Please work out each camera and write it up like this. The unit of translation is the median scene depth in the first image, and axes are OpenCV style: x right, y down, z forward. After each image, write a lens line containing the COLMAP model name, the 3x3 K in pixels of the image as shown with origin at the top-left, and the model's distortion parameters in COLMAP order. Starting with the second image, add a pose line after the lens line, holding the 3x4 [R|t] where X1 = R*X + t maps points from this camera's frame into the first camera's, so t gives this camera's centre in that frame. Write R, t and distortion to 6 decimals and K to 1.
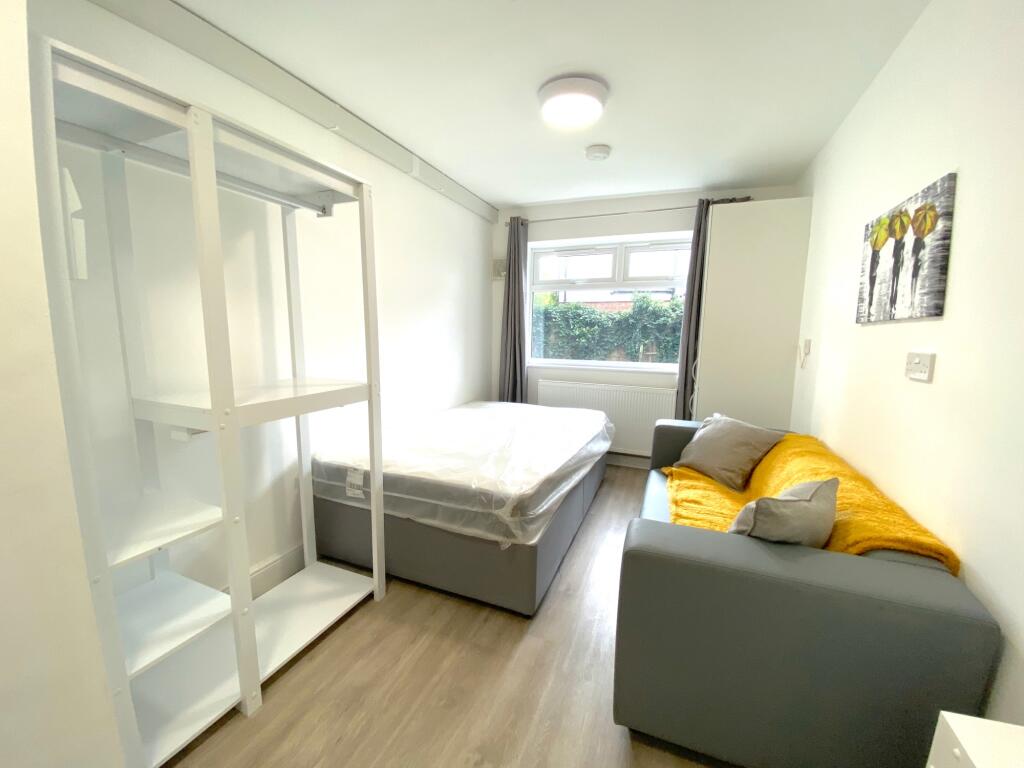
lens RADIAL K [[414.1, 0, 507.5], [0, 414.1, 383.9], [0, 0, 1]] dist [0.024896, -0.000507]
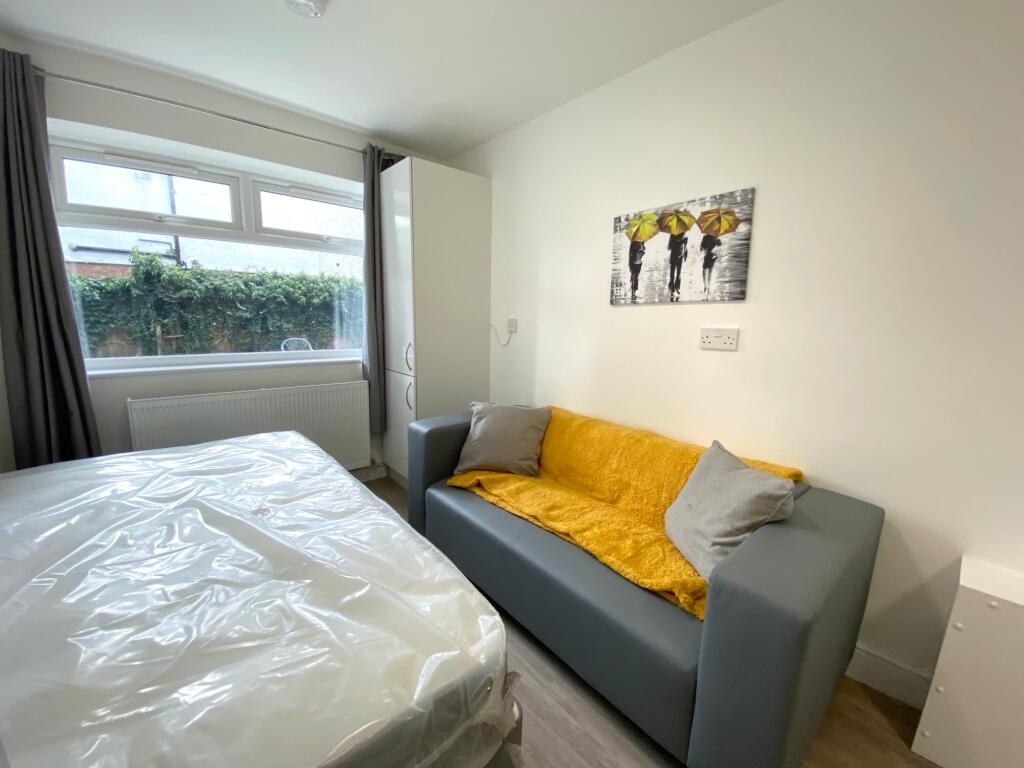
lens RADIAL K [[414.1, 0, 511.9], [0, 414.1, 389.8], [0, 0, 1]] dist [0.024896, -0.000507]
pose [[0.473391, -0.164708, 0.865316, -0.361177], [0.106614, 0.985854, 0.129326, -0.097024], [-0.874376, 0.031033, 0.484255, 0.757269]]
